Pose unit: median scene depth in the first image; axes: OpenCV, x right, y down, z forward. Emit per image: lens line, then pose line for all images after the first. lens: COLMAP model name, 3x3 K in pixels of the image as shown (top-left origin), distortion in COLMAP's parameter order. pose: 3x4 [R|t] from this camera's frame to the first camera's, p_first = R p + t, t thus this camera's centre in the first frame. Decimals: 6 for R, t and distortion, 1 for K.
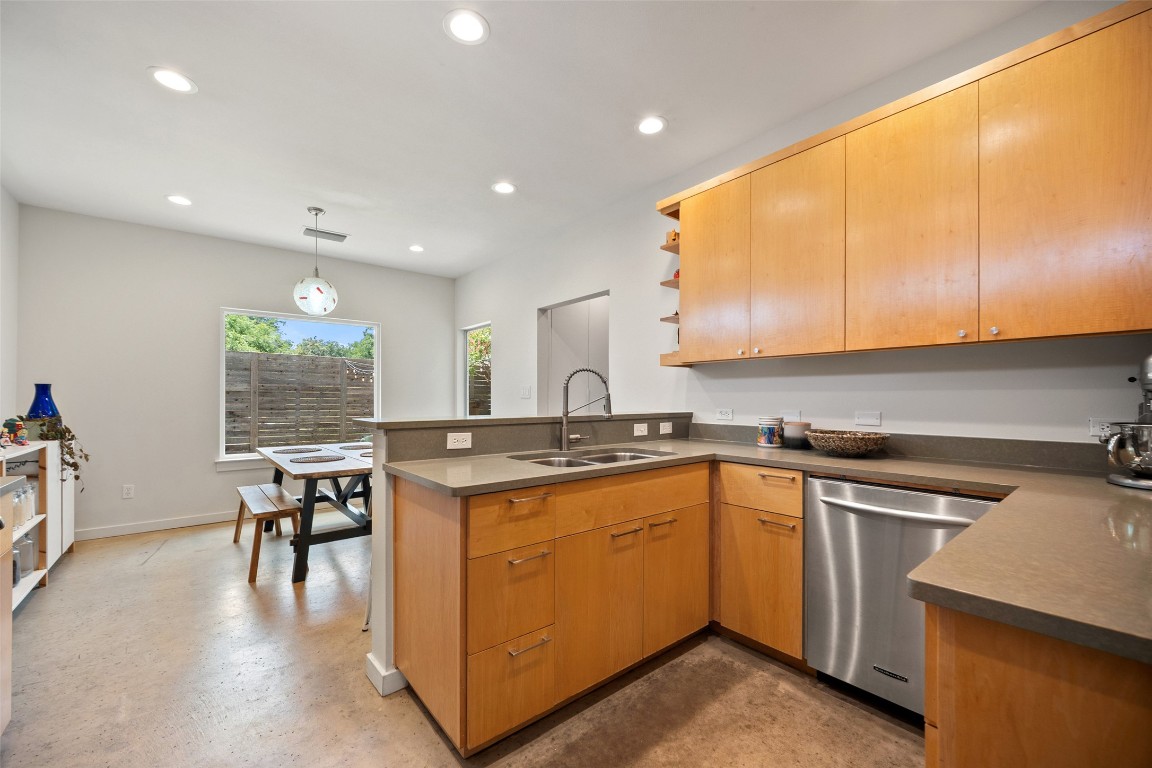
lens RADIAL K [[460.4, 0, 575.0], [0, 460.4, 399.7], [0, 0, 1]] dist [-0.001293, -0.000258]
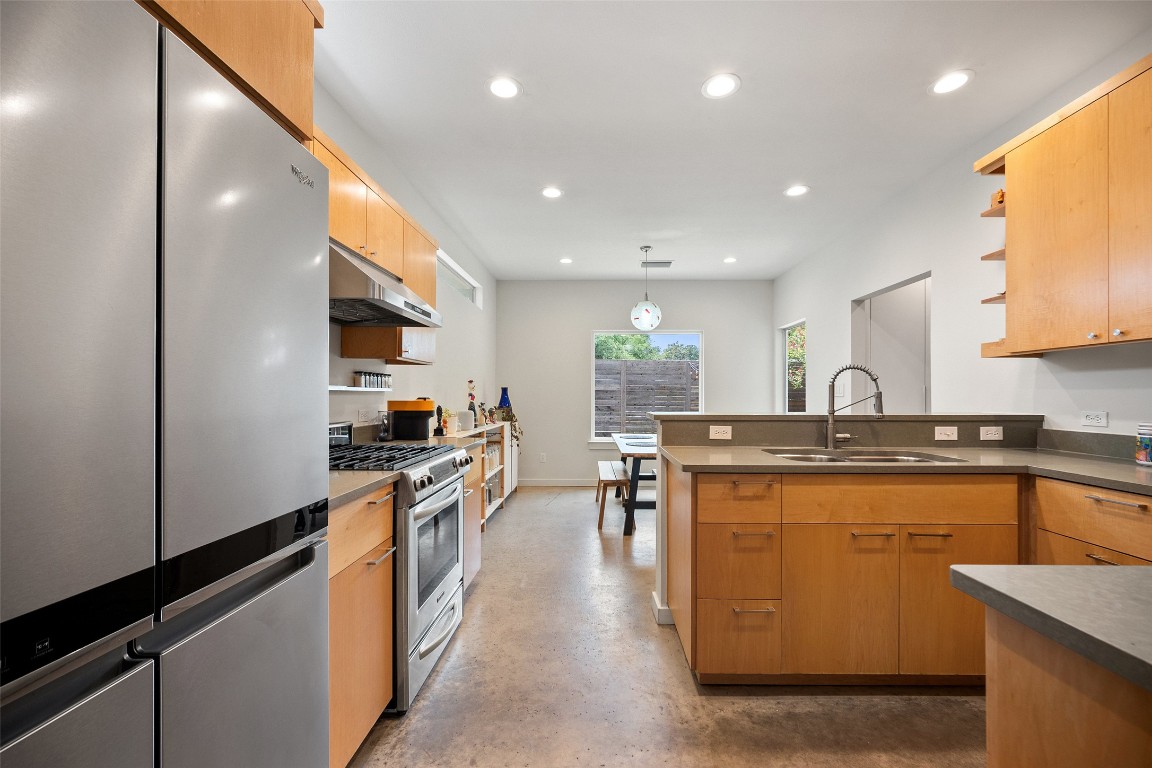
lens RADIAL K [[460.9, 0, 595.0], [0, 460.9, 395.5], [0, 0, 1]] dist [-0.000582, 0.000180]
pose [[0.768846, 0.000248, -0.639433, 0.182247], [-0.003390, 0.999987, -0.003688, -0.000369], [0.639425, 0.005003, 0.768838, -0.081712]]
